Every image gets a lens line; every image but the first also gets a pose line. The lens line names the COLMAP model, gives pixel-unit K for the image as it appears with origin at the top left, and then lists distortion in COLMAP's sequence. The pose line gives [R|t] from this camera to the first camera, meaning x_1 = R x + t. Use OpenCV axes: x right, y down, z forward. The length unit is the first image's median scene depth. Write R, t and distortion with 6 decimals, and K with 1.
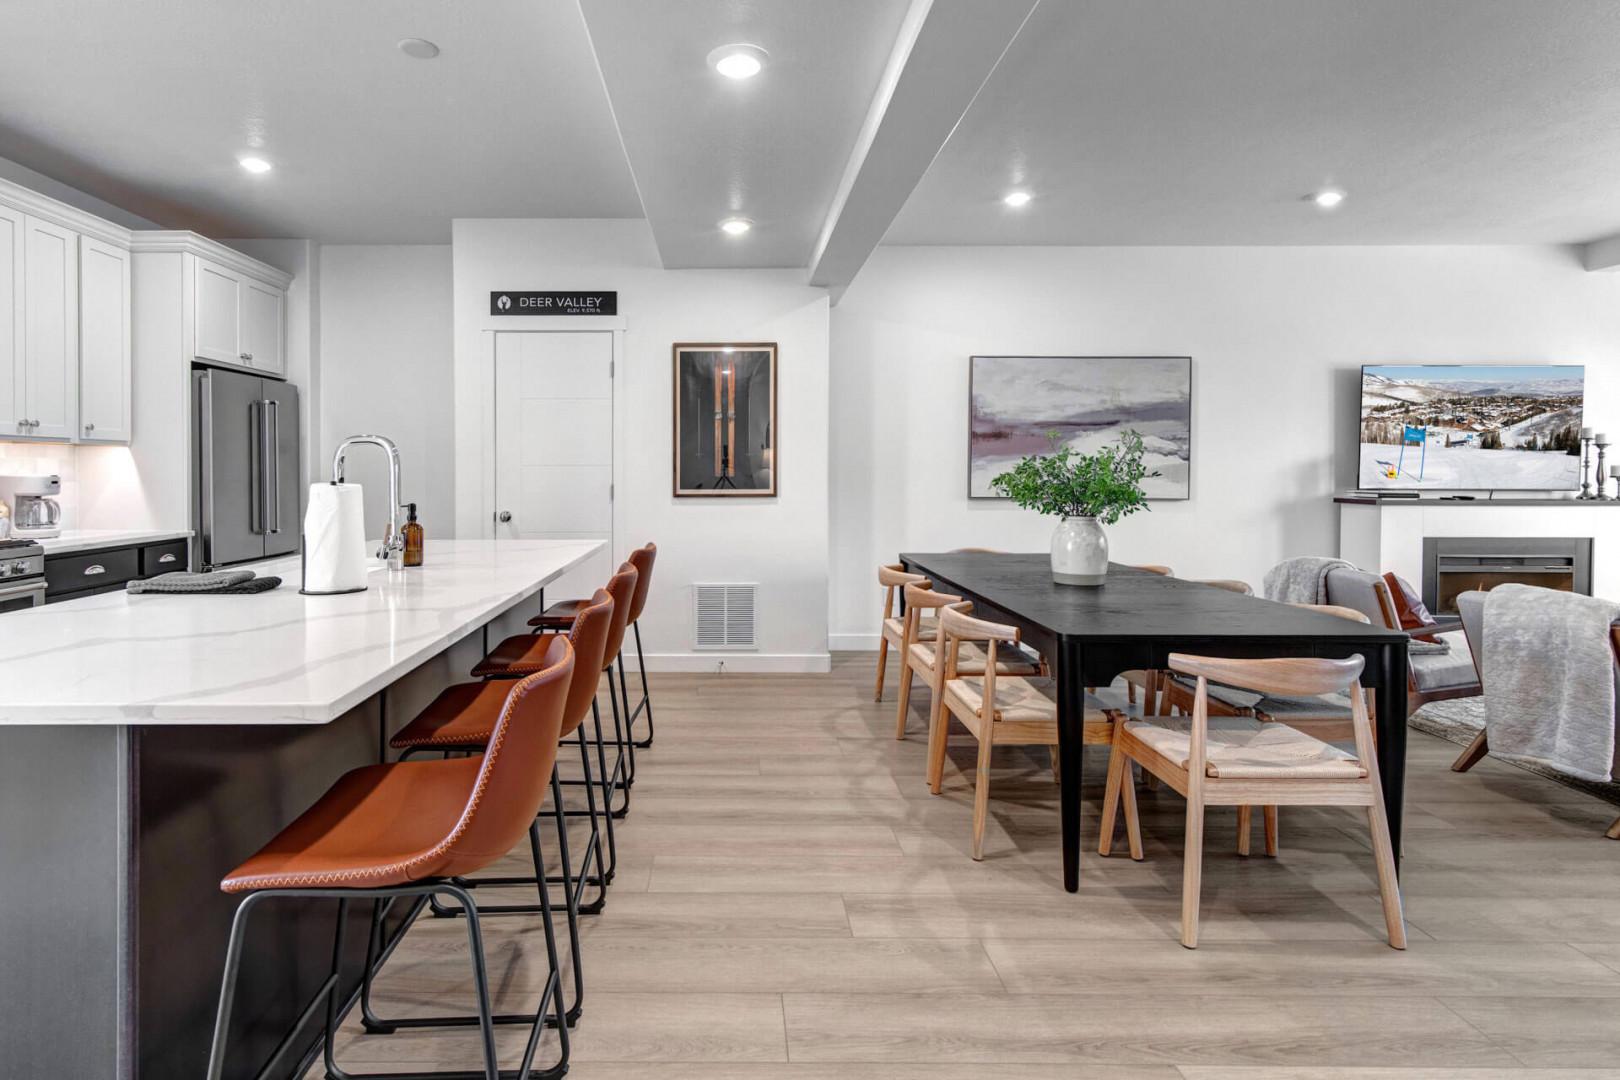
lens RADIAL K [[799.7, 0, 761.5], [0, 799.7, 480.5], [0, 0, 1]] dist [-0.002075, -0.000128]
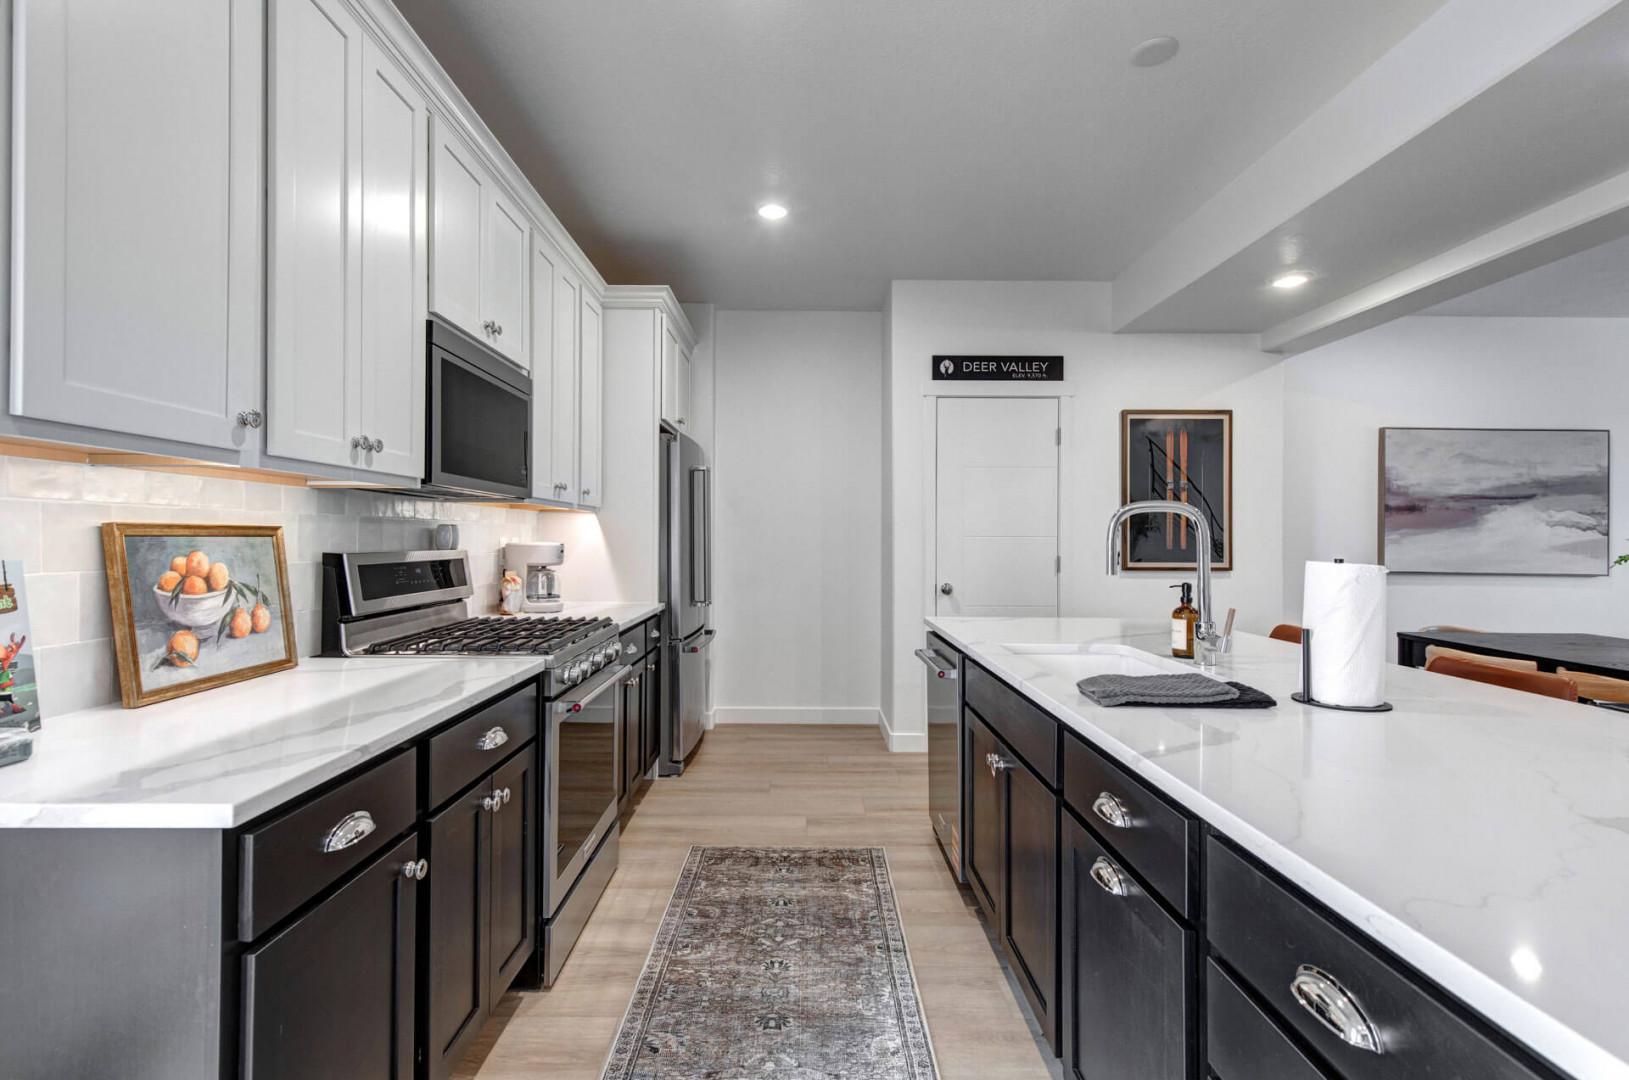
lens RADIAL K [[689.8, 0, 809.0], [0, 689.8, 540.0], [0, 0, 1]] dist [-0.002051, -0.000630]
pose [[0.999970, 0.006641, -0.003869, -0.478998], [-0.006696, 0.999874, -0.014386, -0.001110], [0.003773, 0.014411, 0.999889, 0.170621]]
